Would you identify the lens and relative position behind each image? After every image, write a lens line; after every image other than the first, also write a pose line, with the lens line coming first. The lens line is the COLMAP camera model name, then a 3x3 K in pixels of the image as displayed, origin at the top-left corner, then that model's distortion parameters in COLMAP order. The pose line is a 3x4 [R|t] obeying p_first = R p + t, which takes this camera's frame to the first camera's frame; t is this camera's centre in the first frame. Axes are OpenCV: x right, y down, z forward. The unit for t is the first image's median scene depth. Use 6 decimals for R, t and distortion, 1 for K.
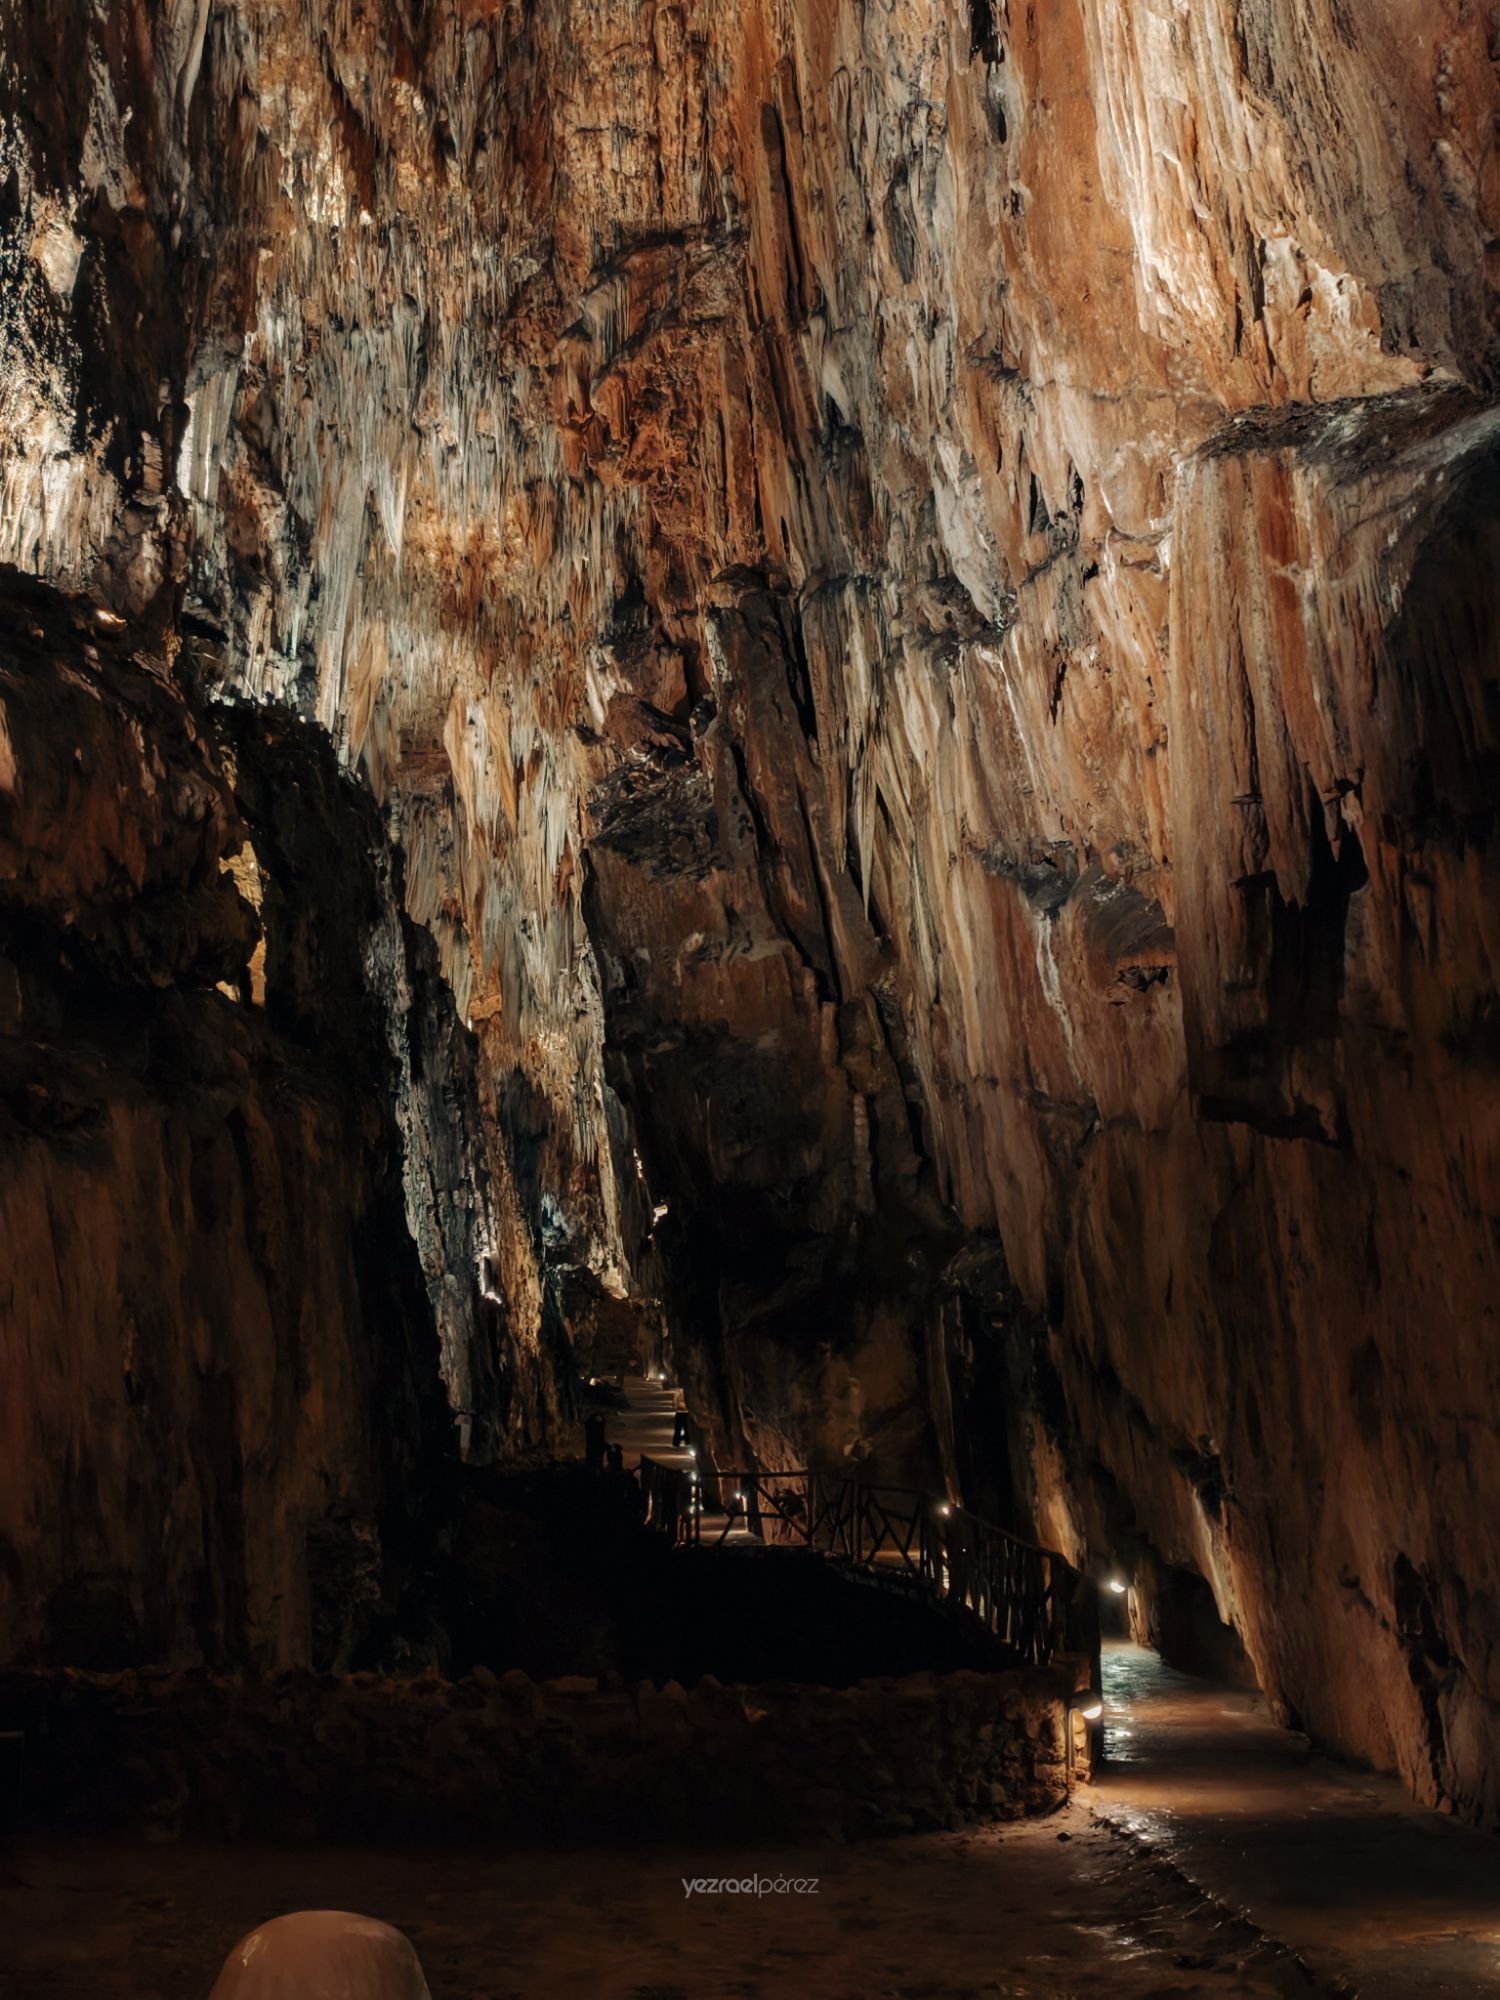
lens RADIAL K [[2560.7, 0, 736.5], [0, 2560.7, 997.5], [0, 0, 1]] dist [0.059860, 0.000000]
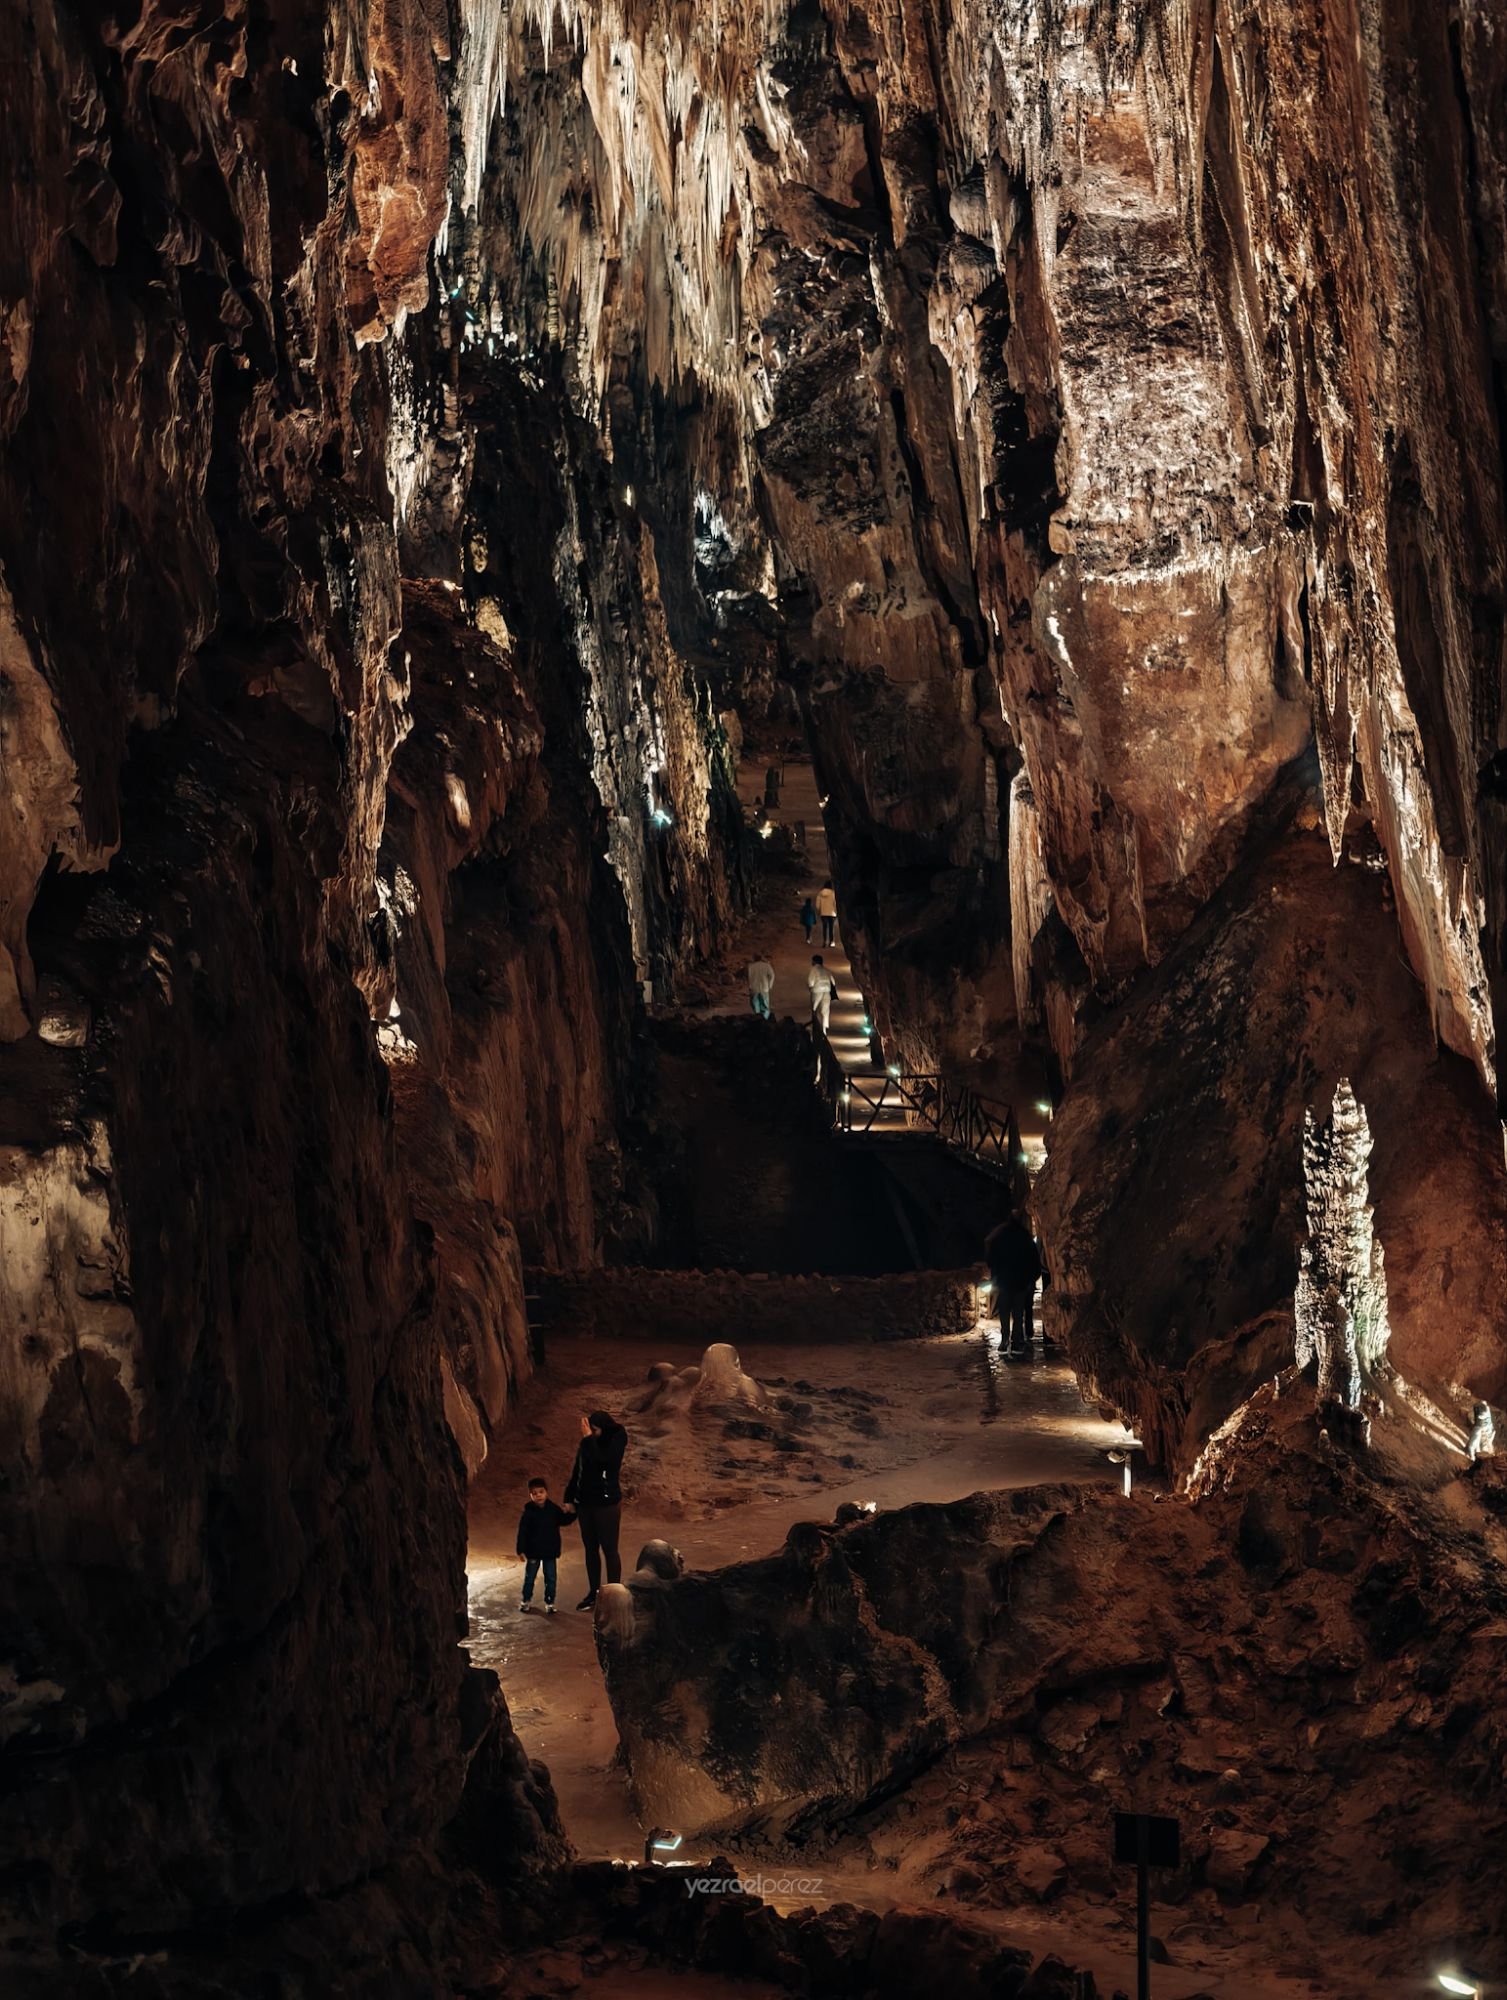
lens RADIAL K [[4710.6, 0, 756.2], [0, 4710.6, 1001.6], [0, 0, 1]] dist [0.204856, 0.000000]
pose [[0.998294, 0.009393, -0.057624, 0.043640], [0.004349, 0.972272, 0.233814, -0.237085], [0.058223, -0.233665, 0.970572, -0.751962]]
